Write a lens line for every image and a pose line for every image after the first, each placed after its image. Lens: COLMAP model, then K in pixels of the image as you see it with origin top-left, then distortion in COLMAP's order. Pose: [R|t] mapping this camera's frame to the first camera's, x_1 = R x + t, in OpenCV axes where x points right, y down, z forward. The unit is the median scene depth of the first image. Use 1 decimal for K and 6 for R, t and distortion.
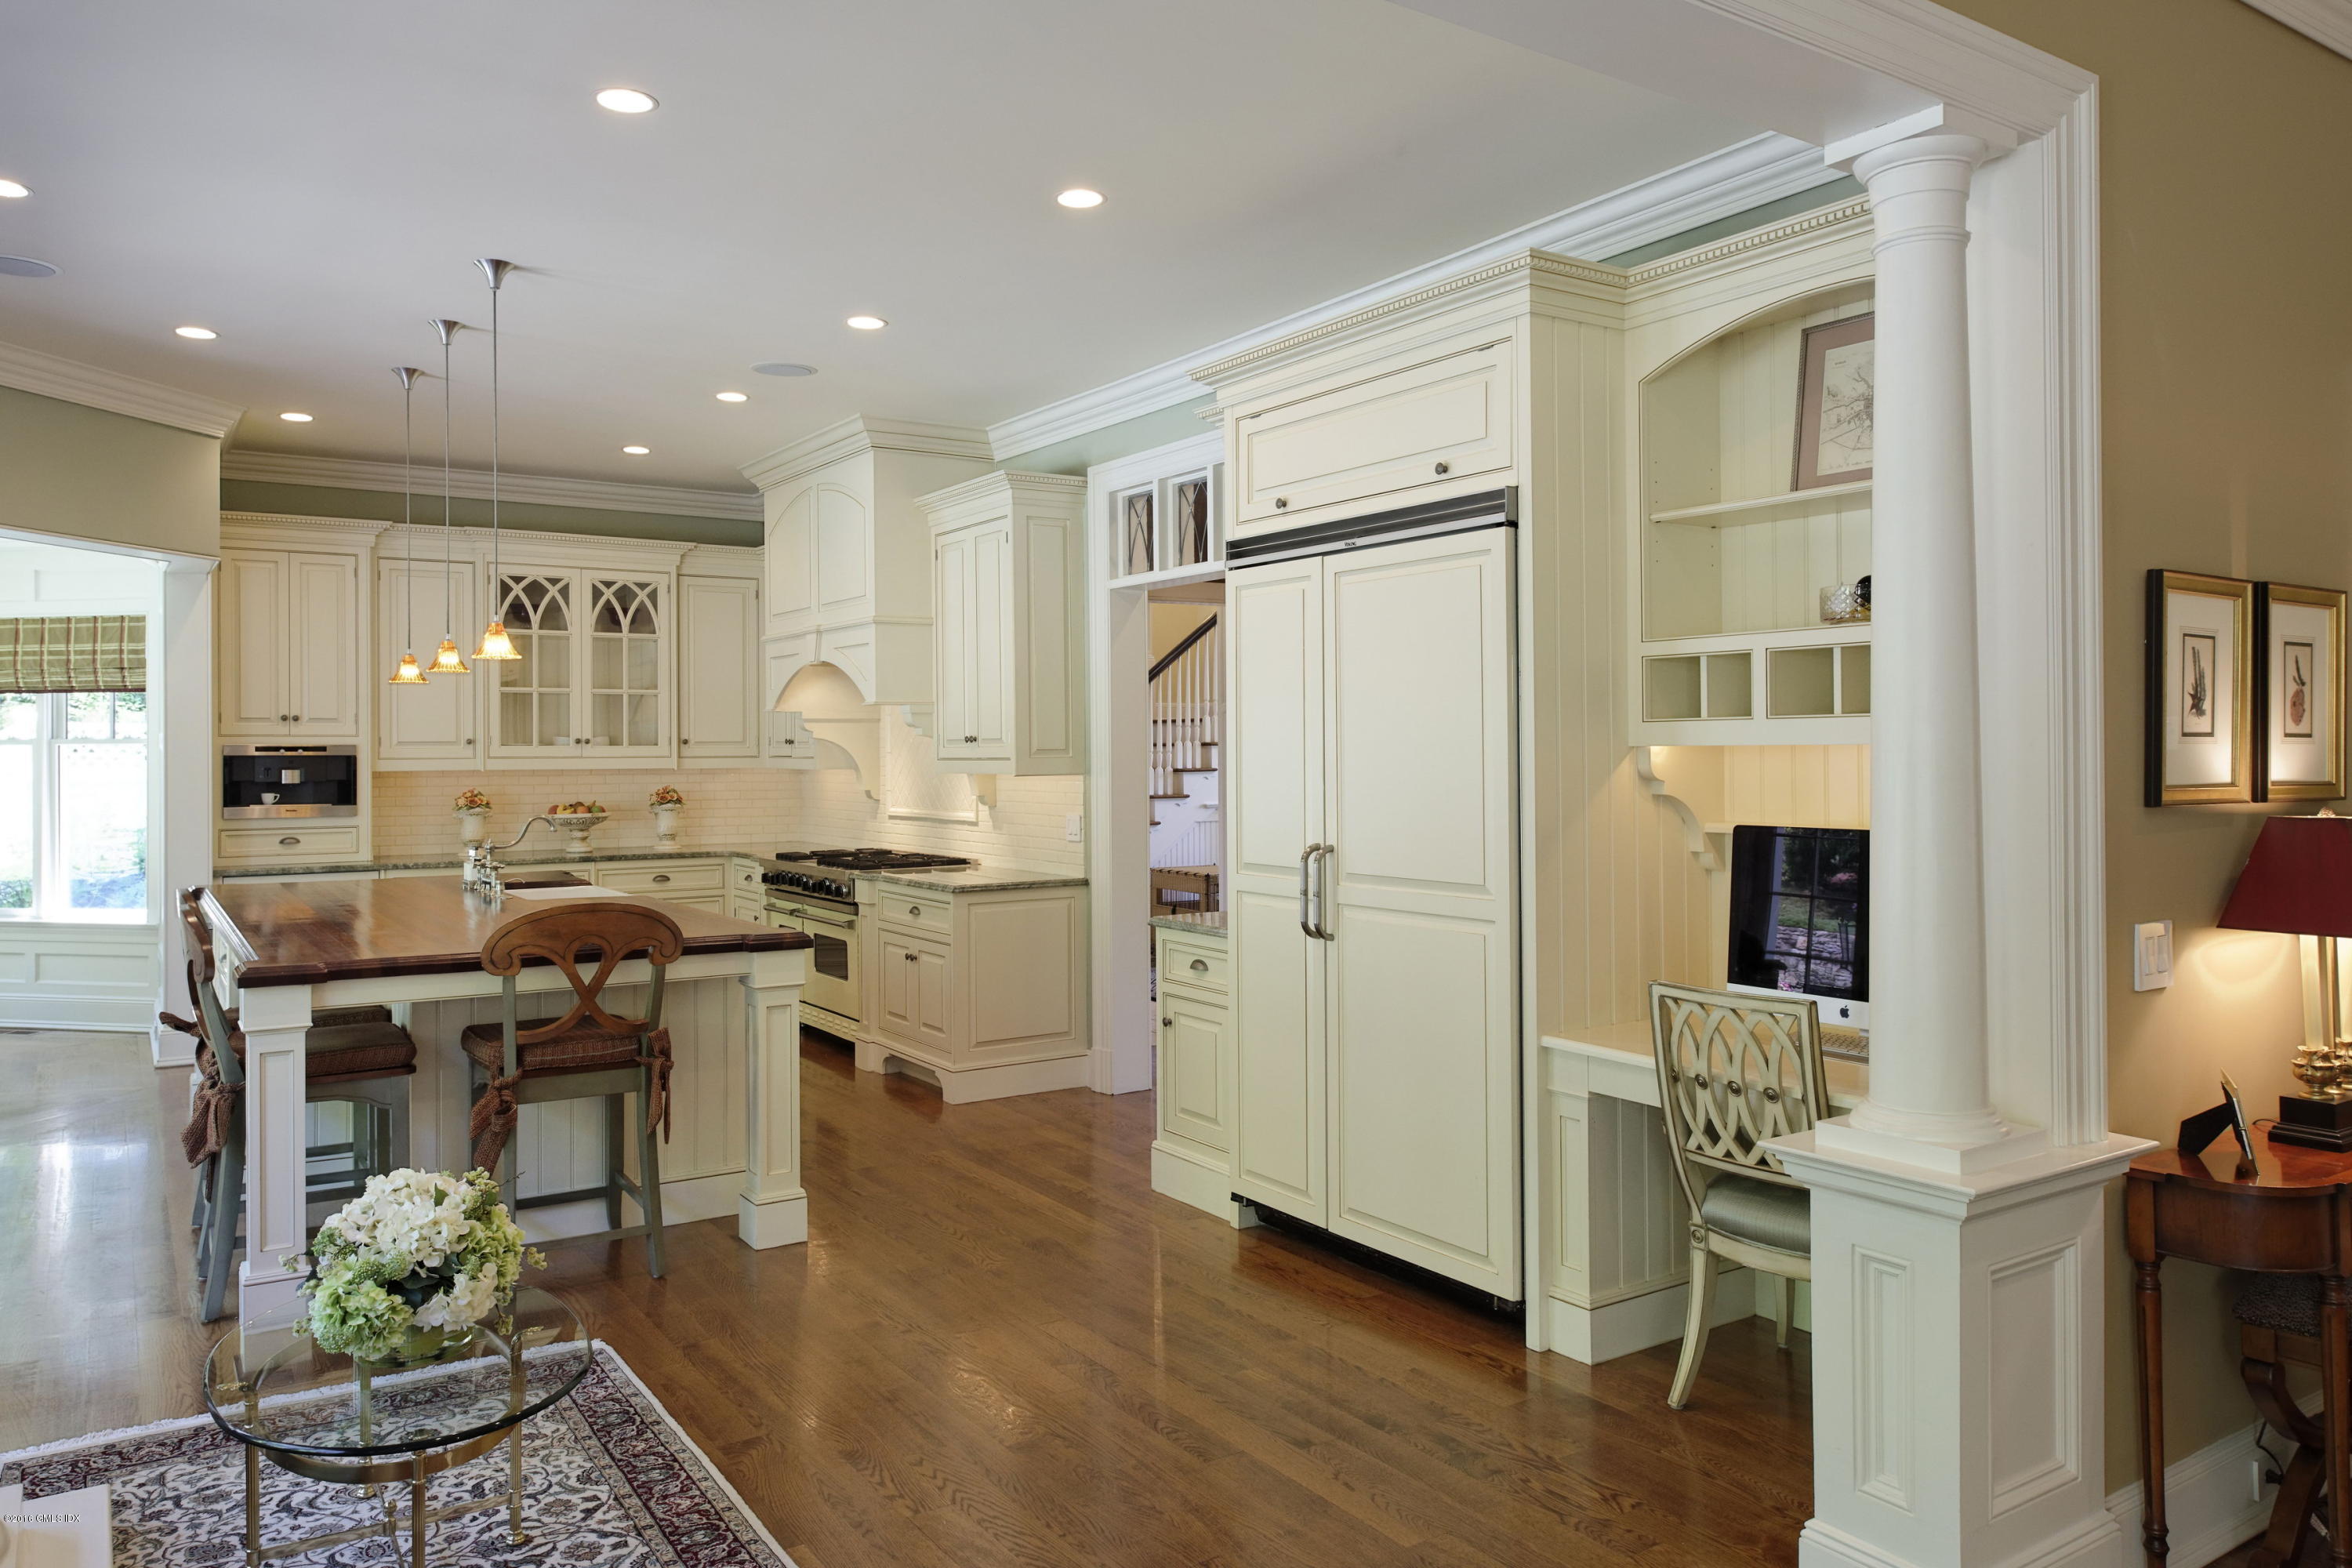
lens RADIAL K [[1602.5, 0, 1176.1], [0, 1602.5, 760.7], [0, 0, 1]] dist [-0.001245, -0.002216]
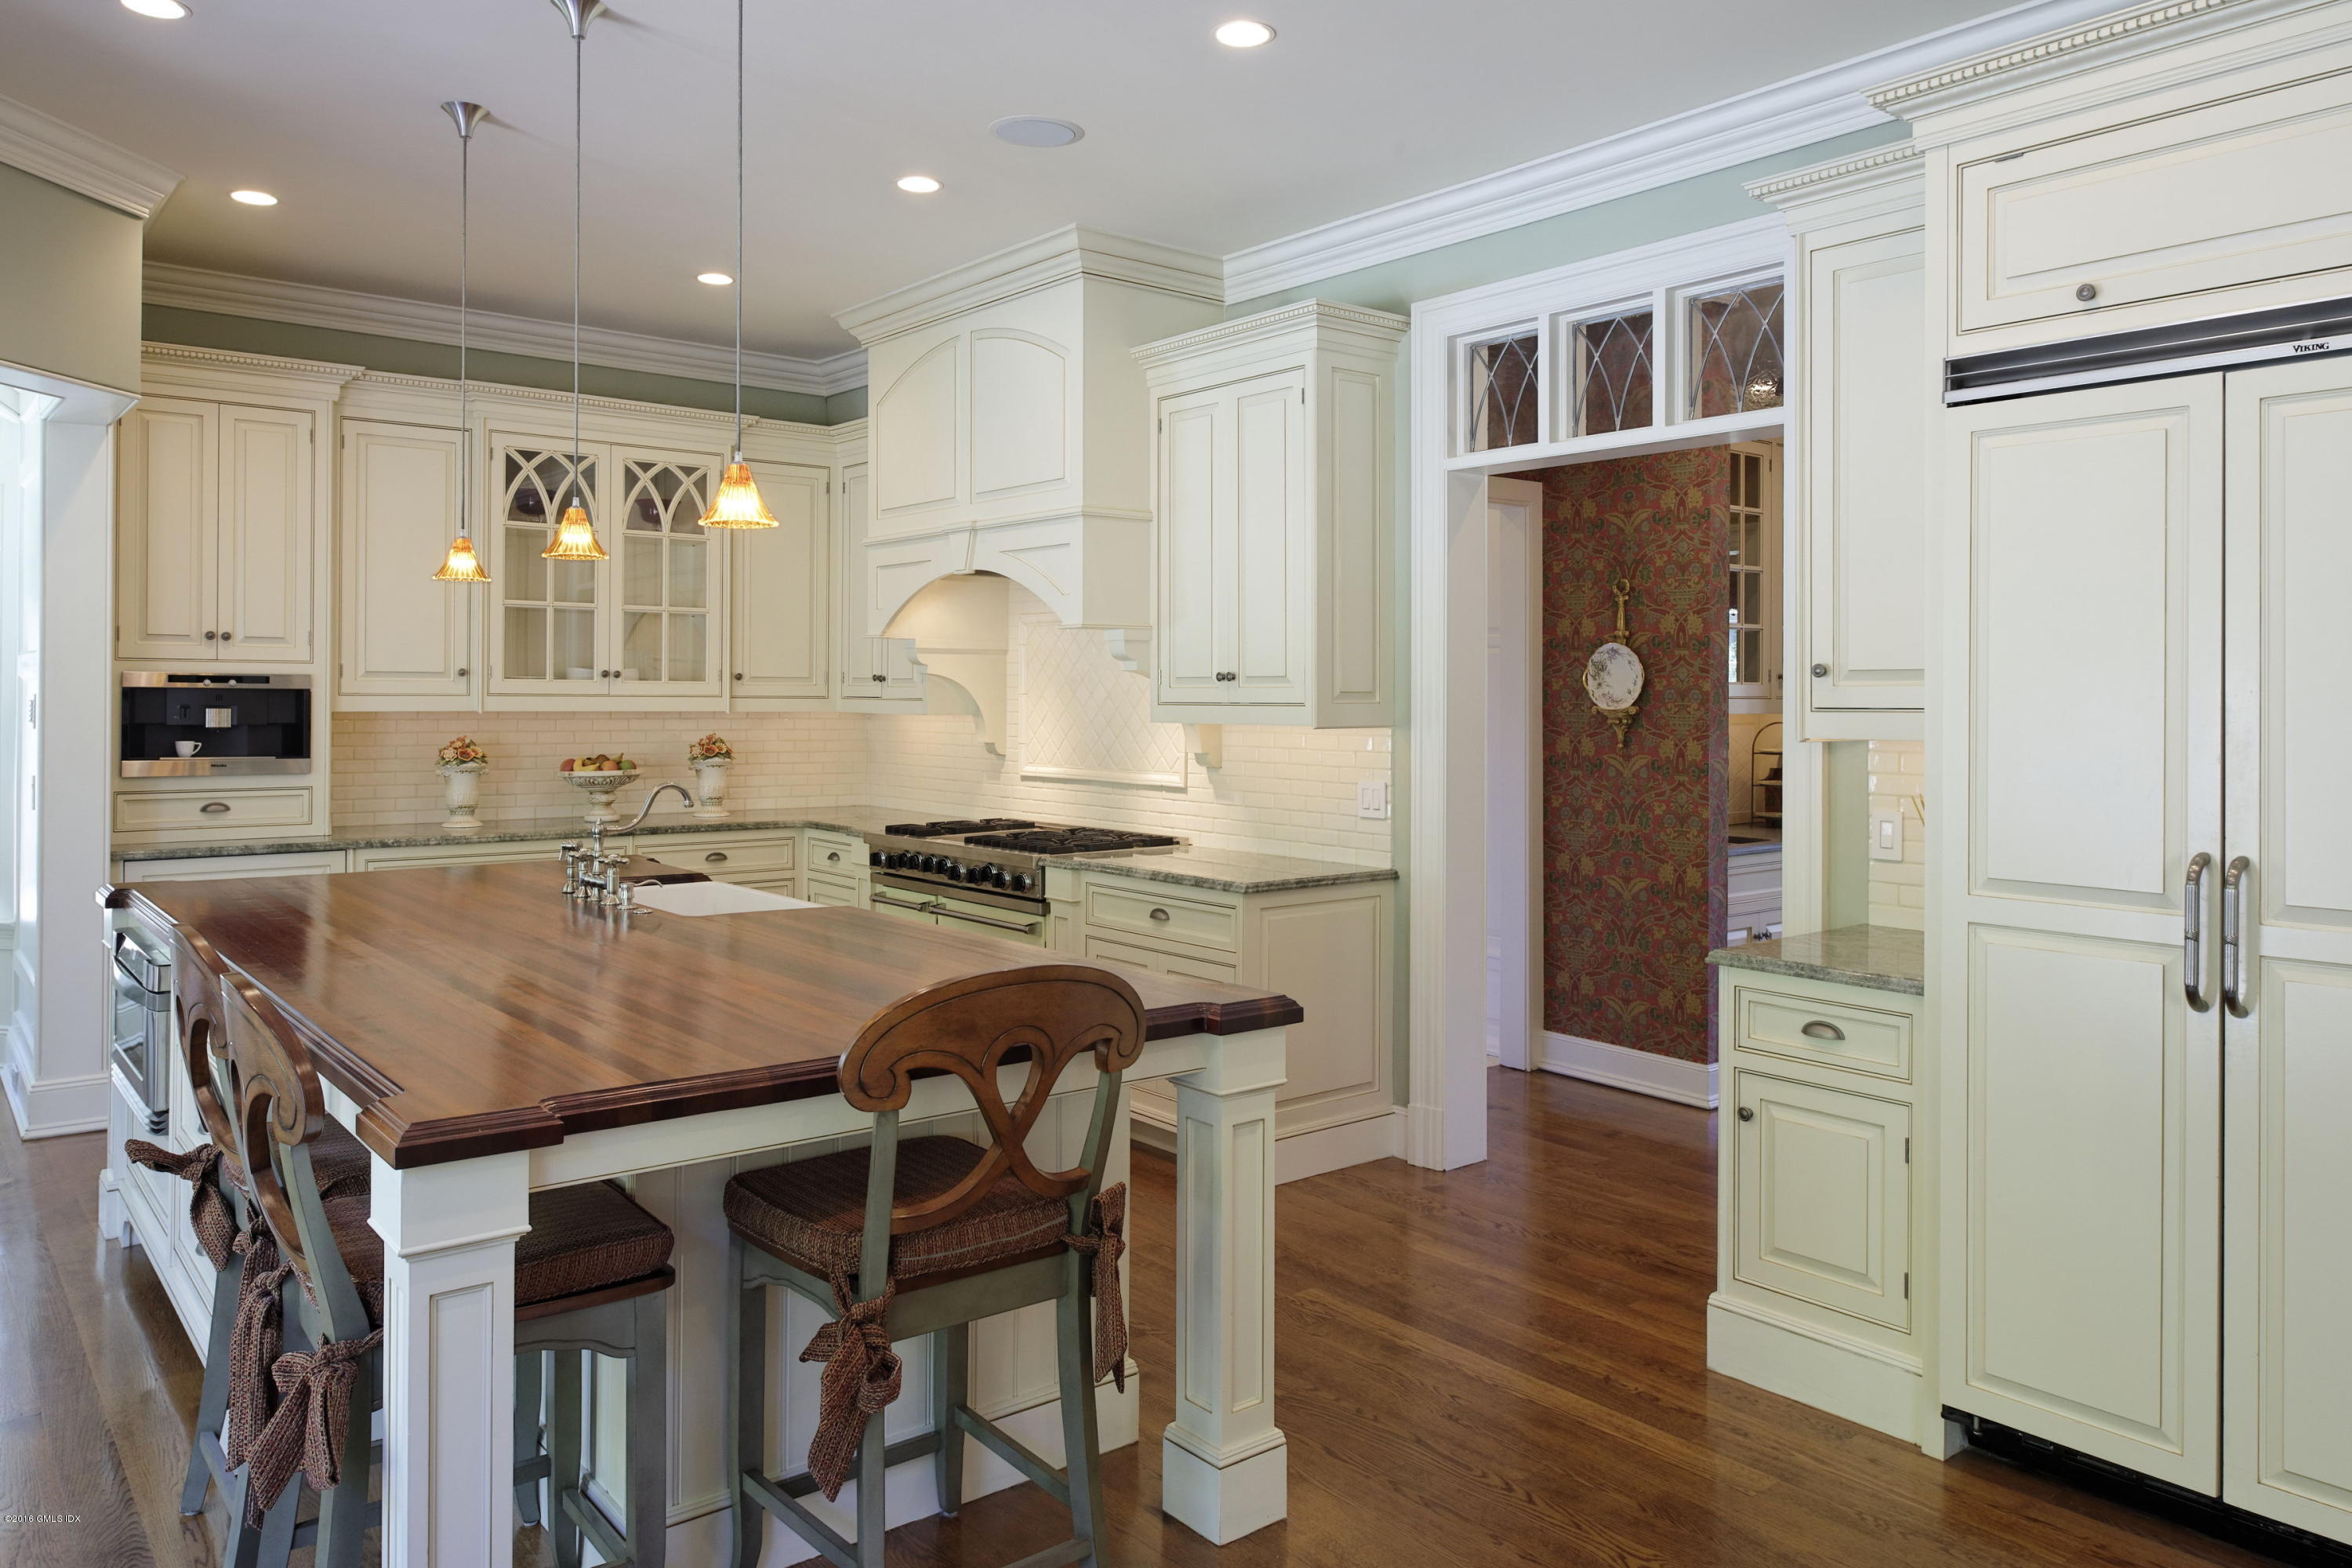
lens RADIAL K [[1602.5, 0, 1162.3], [0, 1602.5, 710.6], [0, 0, 1]] dist [-0.001245, -0.002216]
pose [[0.995584, 0.010615, 0.093273, -0.217930], [-0.010817, 0.999940, 0.001667, 0.000928], [-0.093250, -0.002668, 0.995639, 0.271327]]
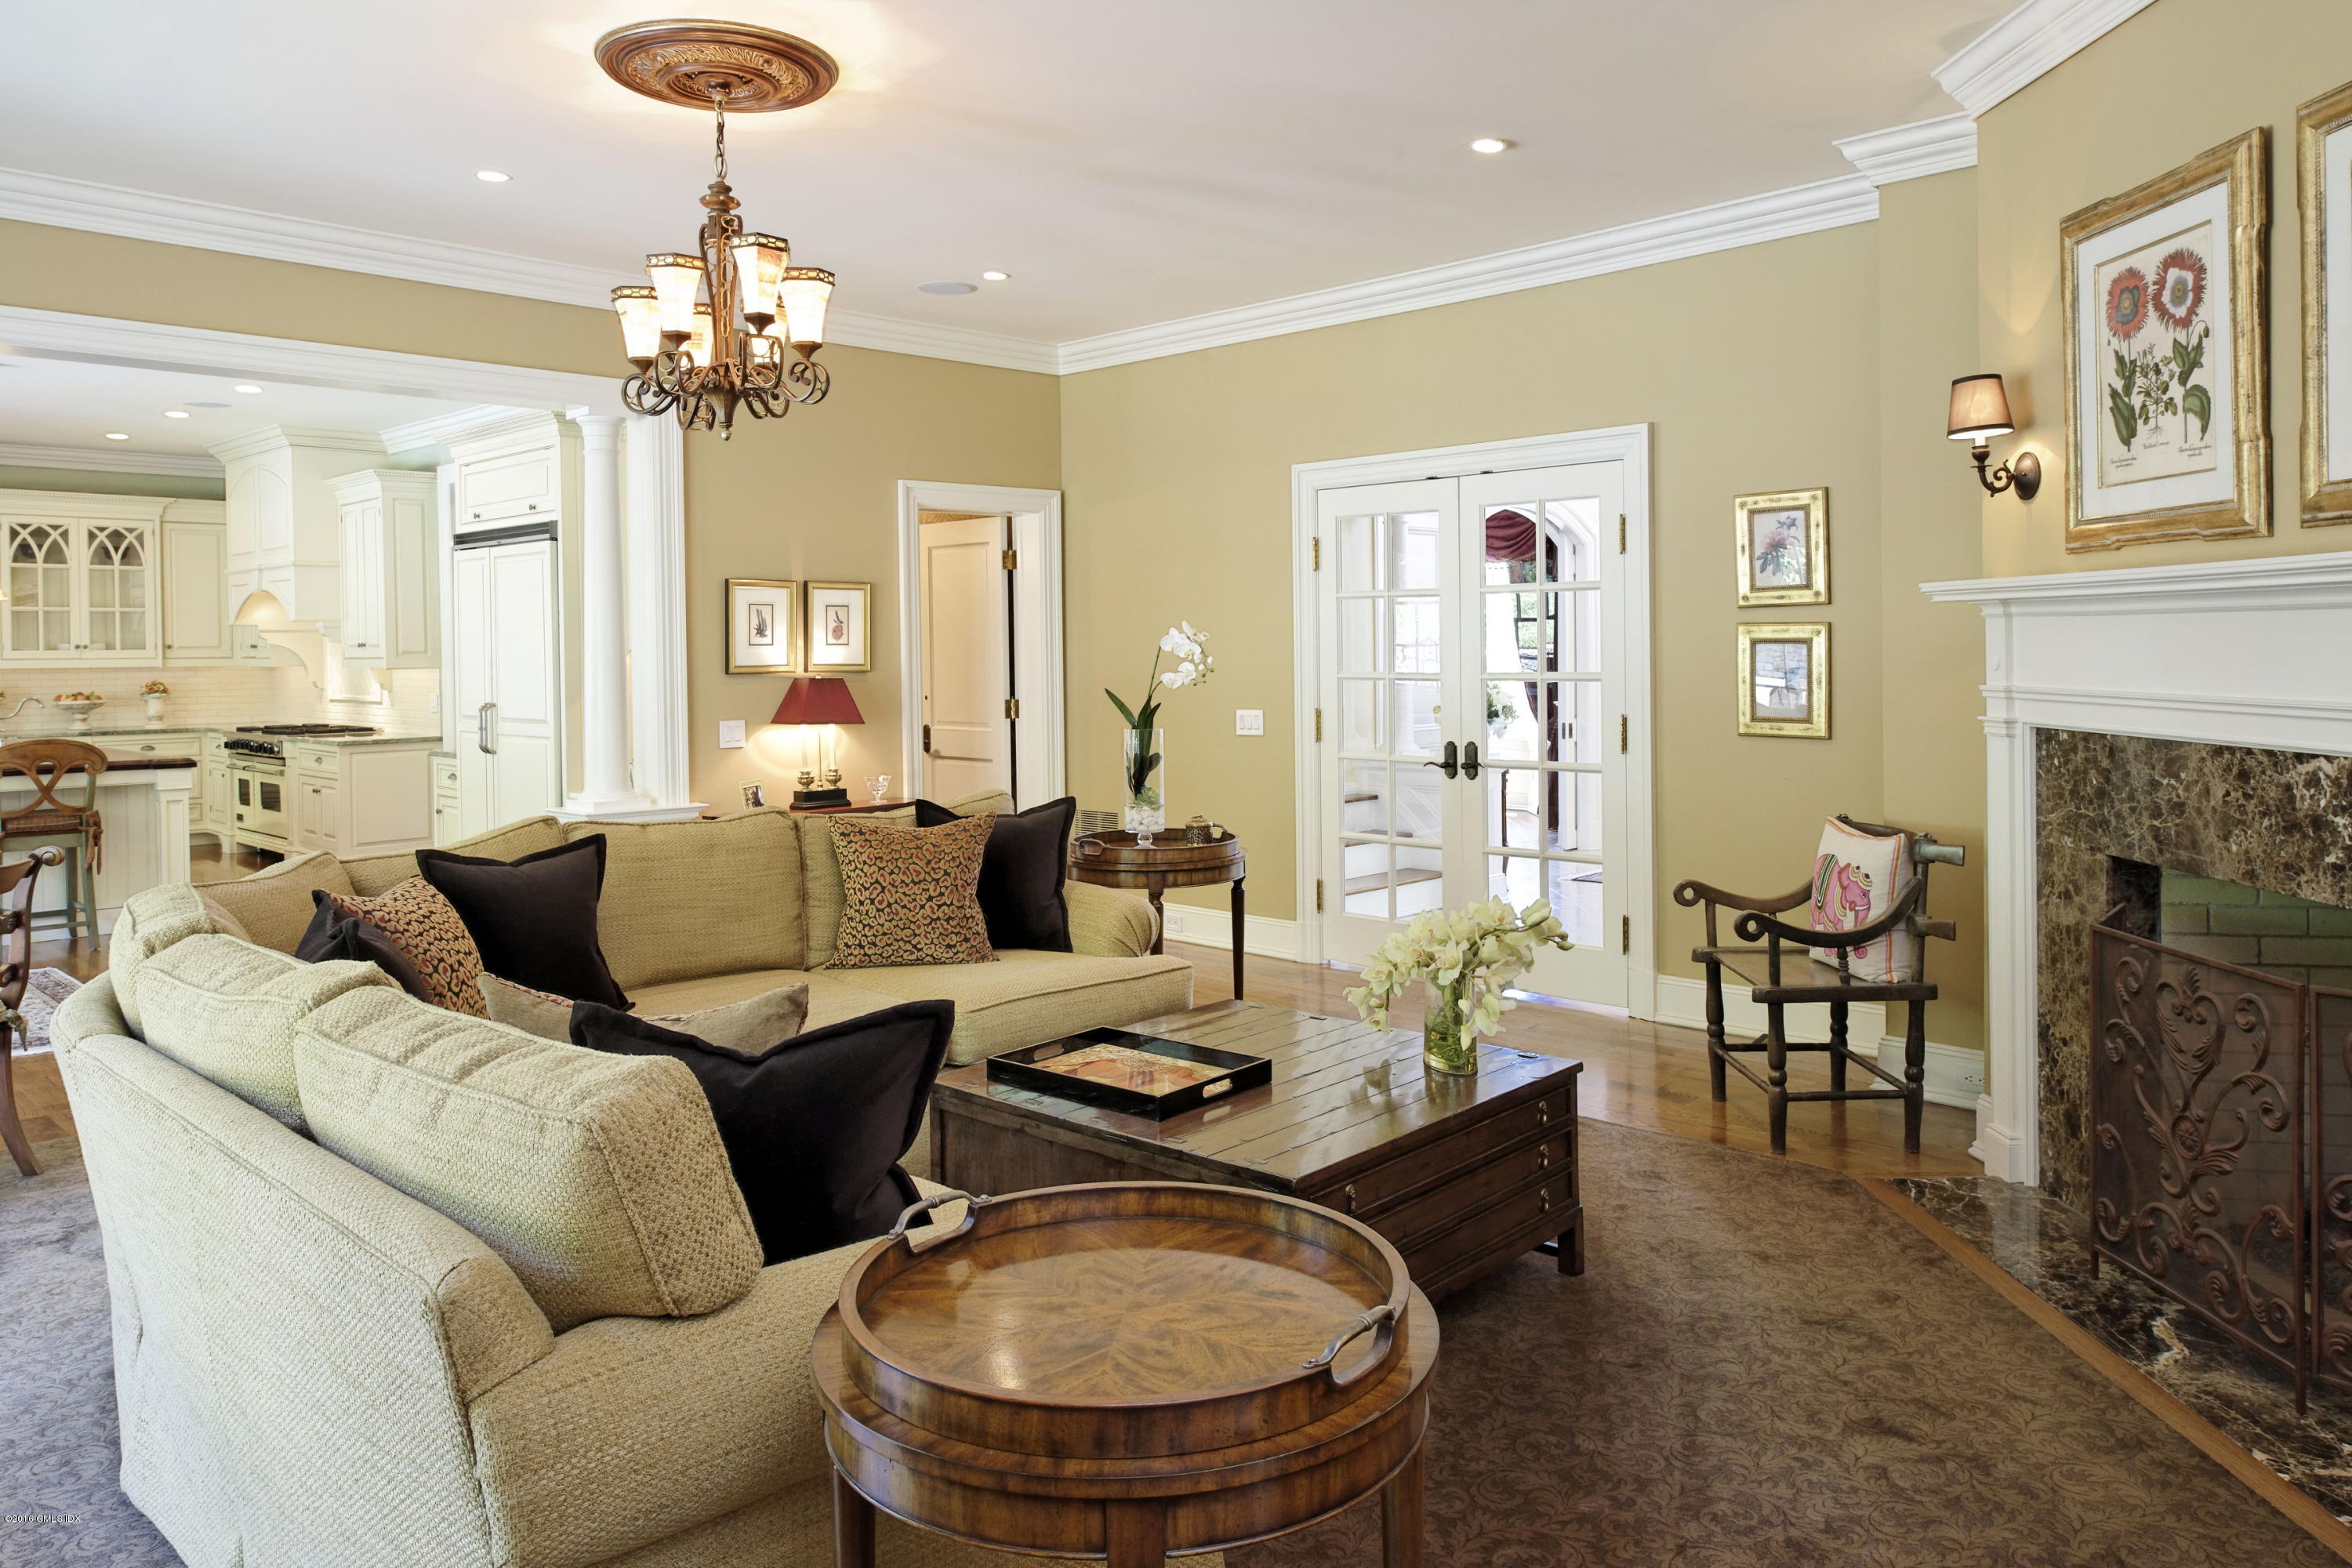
lens RADIAL K [[1602.5, 0, 1171.3], [0, 1602.5, 679.1], [0, 0, 1]] dist [-0.001245, -0.002216]
pose [[0.978474, -0.008373, 0.206198, 0.292164], [0.005799, 0.999898, 0.013085, 0.003107], [-0.206286, -0.011607, 0.978423, -0.593608]]
